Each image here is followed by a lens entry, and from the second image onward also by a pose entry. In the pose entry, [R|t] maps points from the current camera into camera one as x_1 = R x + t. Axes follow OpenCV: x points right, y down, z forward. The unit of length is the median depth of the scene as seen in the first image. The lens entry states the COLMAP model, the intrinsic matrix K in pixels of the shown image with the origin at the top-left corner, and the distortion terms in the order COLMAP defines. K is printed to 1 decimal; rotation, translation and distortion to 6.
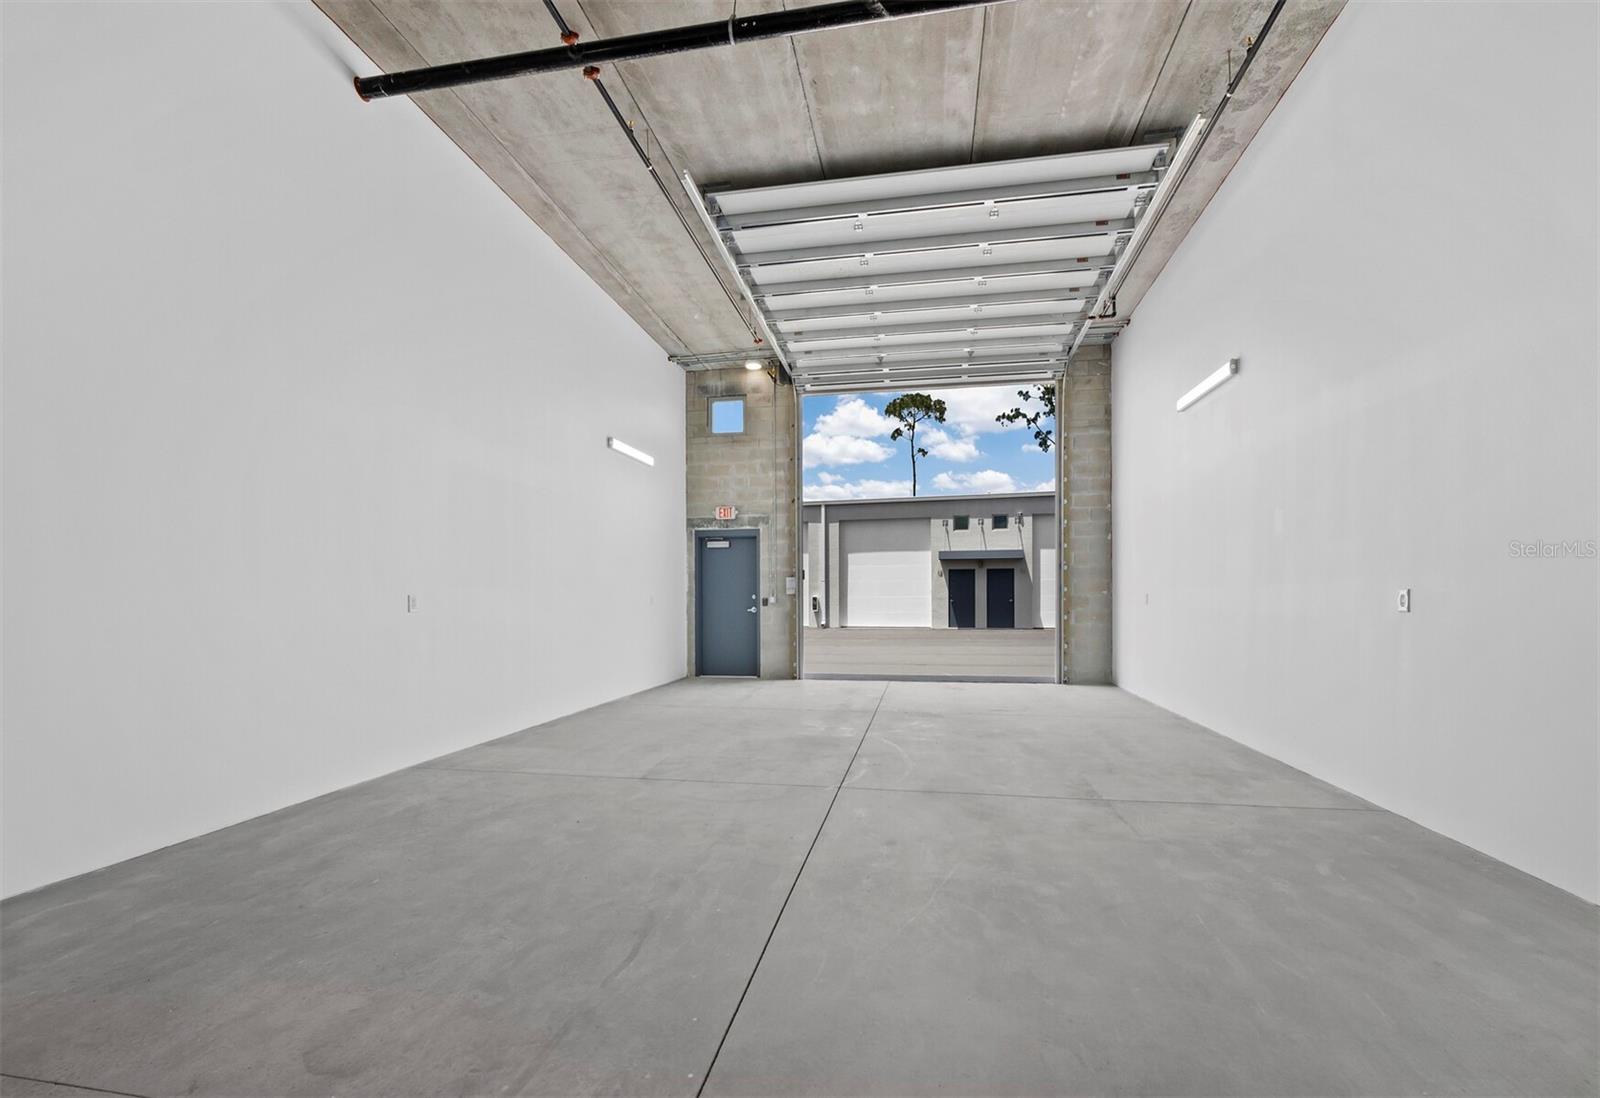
lens RADIAL K [[701.2, 0, 790.4], [0, 701.2, 600.5], [0, 0, 1]] dist [0.003206, 0.000169]
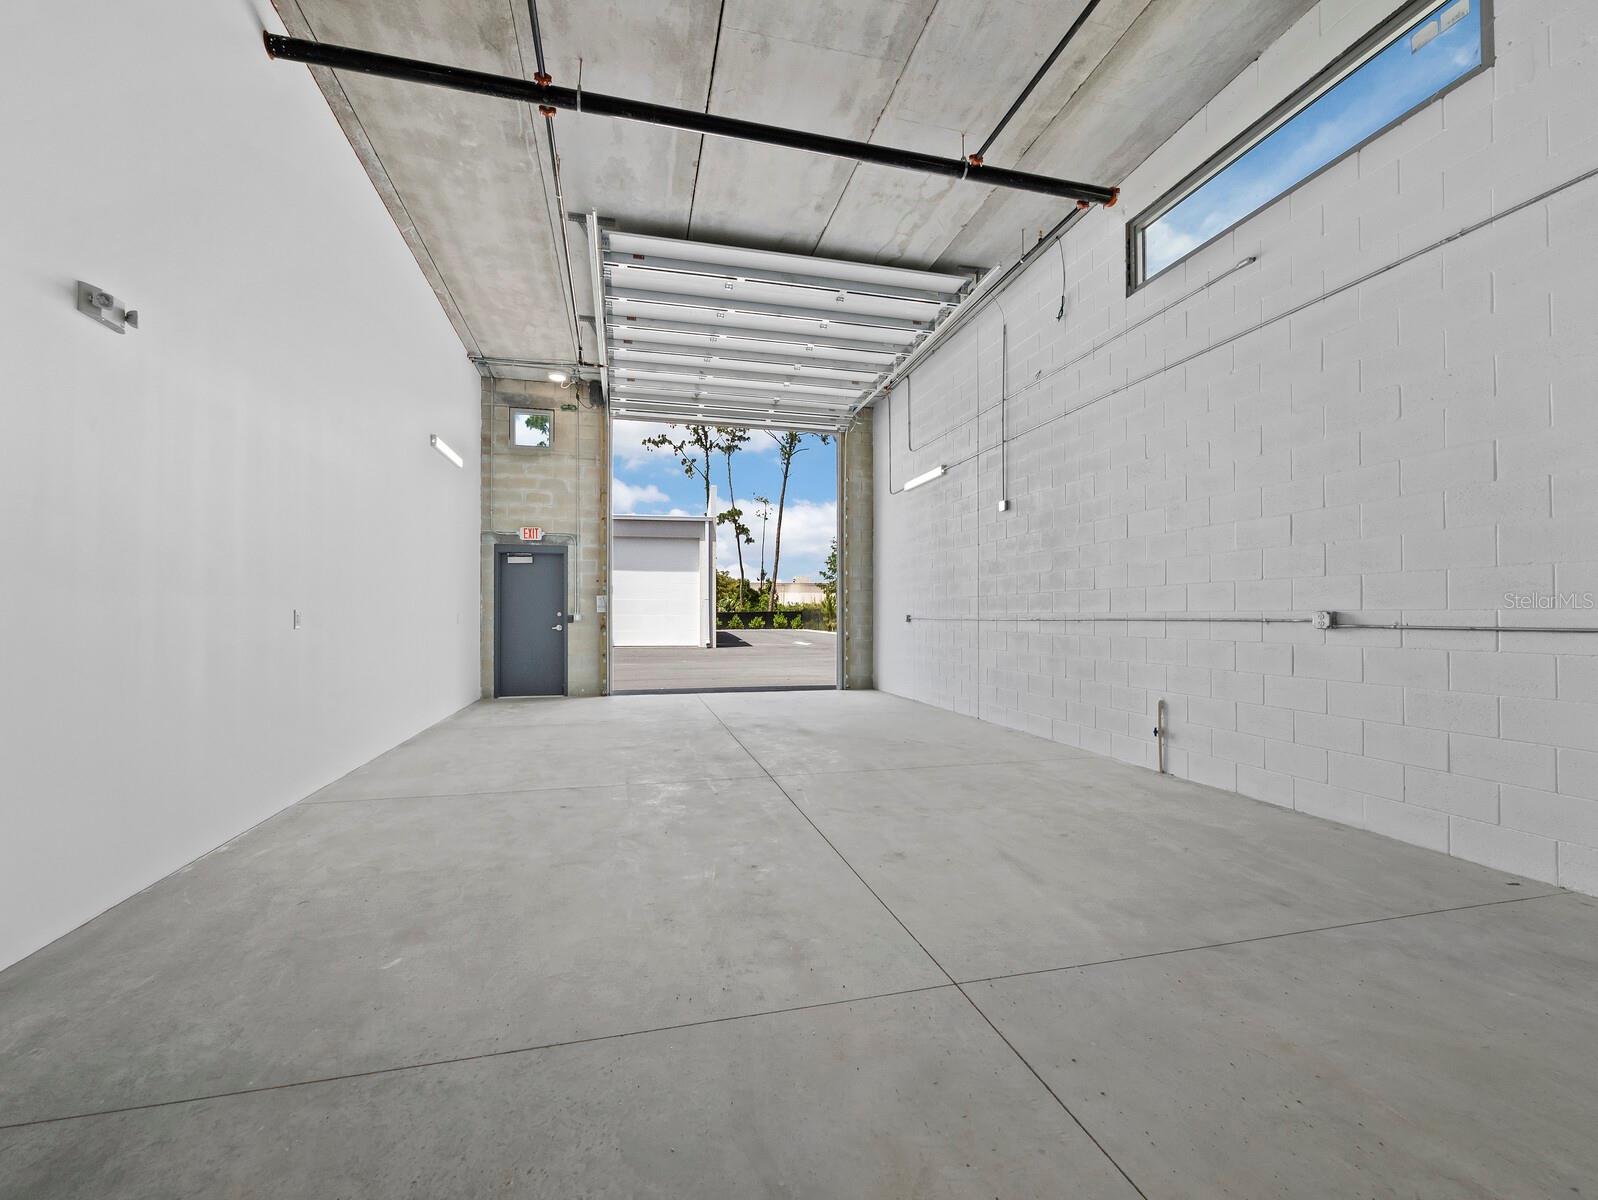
lens RADIAL K [[687.8, 0, 799.4], [0, 687.8, 607.3], [0, 0, 1]] dist [0.002122, 0.000802]
pose [[0.905174, 0.010080, 0.424921, -0.162571], [-0.003338, 0.999857, -0.016607, -0.000275], [-0.425027, 0.013614, 0.905078, -0.020445]]
